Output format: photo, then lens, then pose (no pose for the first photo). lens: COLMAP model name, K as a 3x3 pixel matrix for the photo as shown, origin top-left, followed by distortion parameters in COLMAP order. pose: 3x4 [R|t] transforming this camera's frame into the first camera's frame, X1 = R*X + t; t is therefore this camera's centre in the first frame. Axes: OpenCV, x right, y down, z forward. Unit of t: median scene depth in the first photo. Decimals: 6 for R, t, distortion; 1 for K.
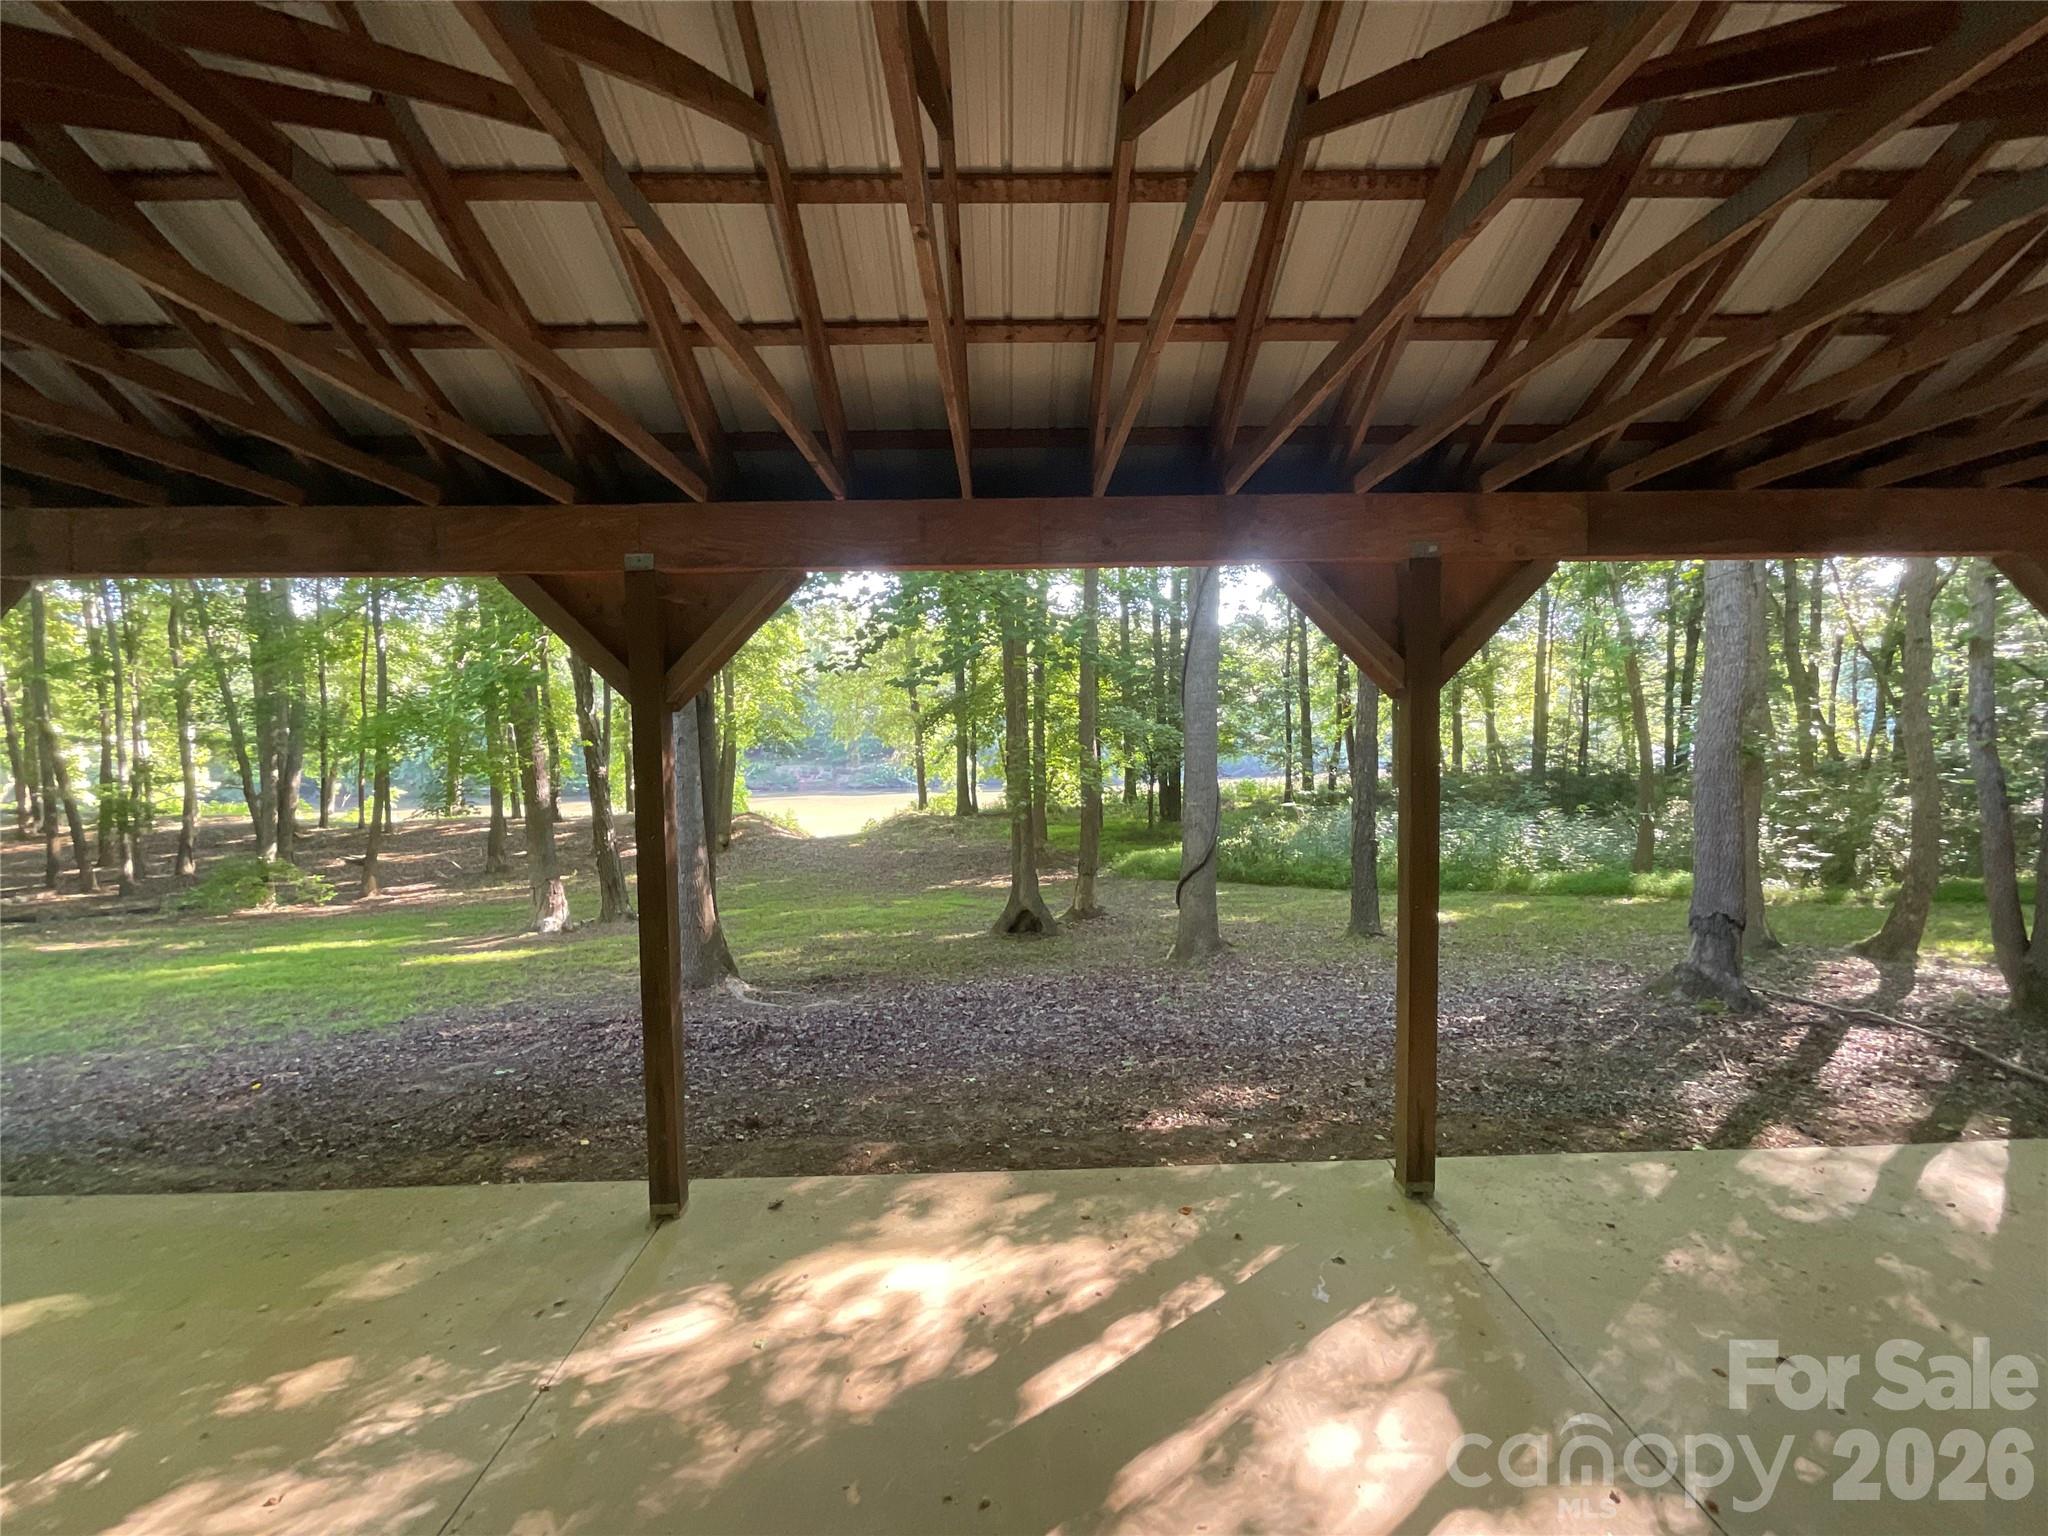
lens RADIAL K [[824.5, 0, 1024.3], [0, 824.5, 775.5], [0, 0, 1]] dist [-0.000256, -0.000198]
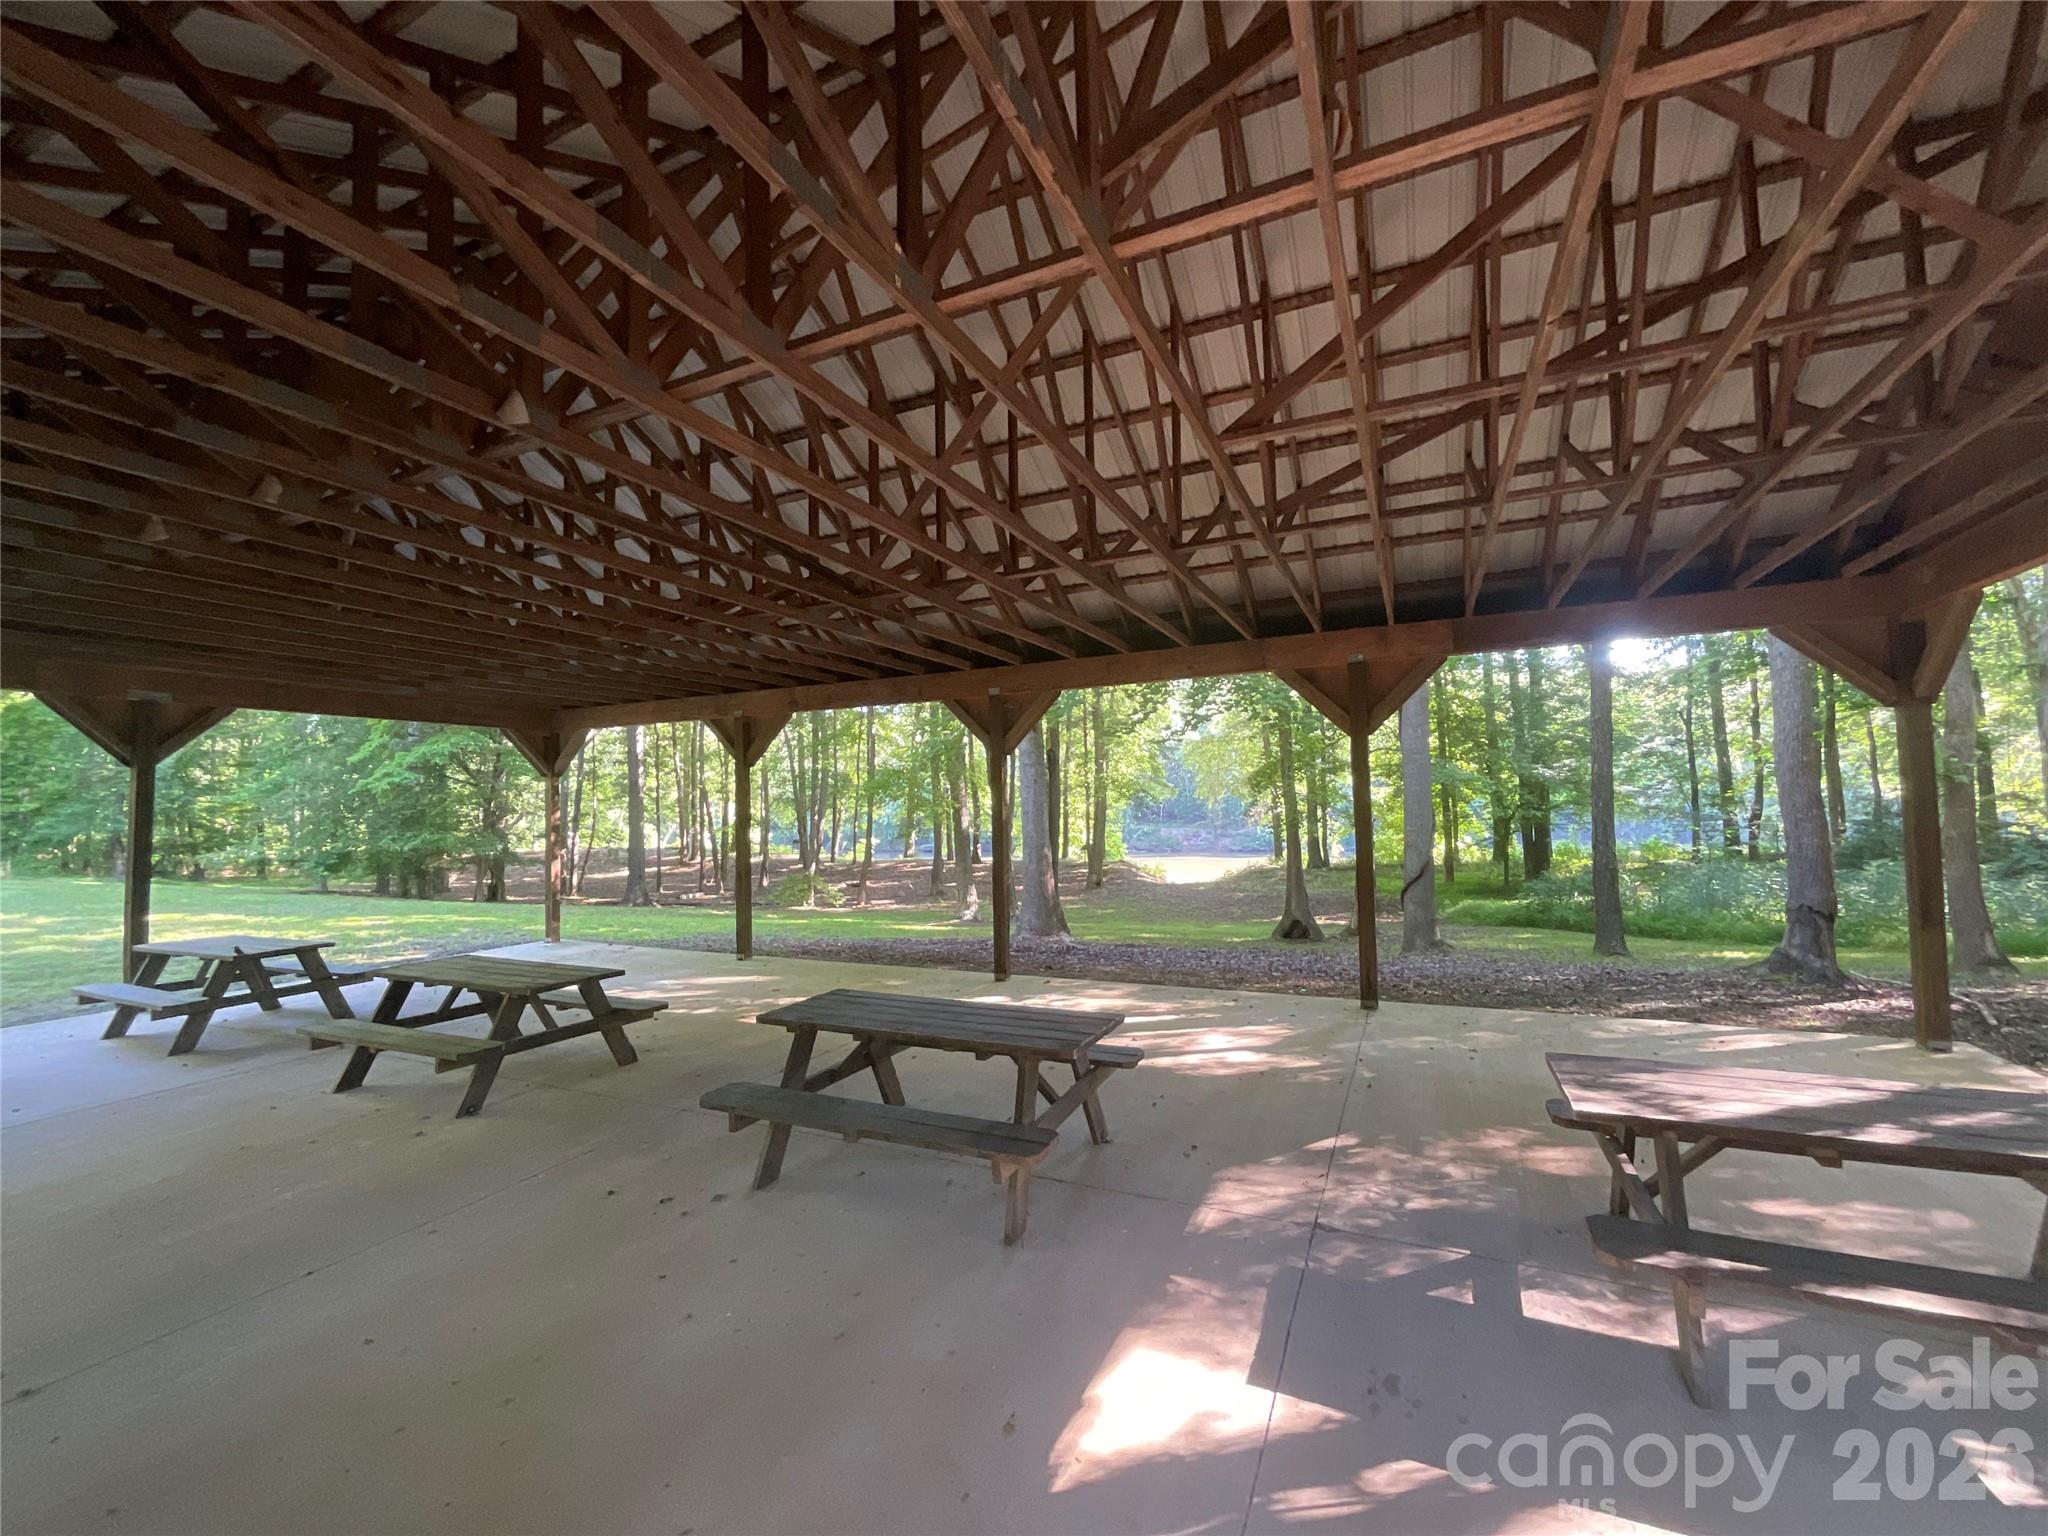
lens RADIAL K [[824.5, 0, 1024.3], [0, 824.5, 775.5], [0, 0, 1]] dist [-0.000256, -0.000198]
pose [[0.893709, -0.020828, -0.448164, 0.105942], [-0.015296, 0.996927, -0.076833, 0.025327], [0.448387, 0.075522, 0.890643, -0.166455]]
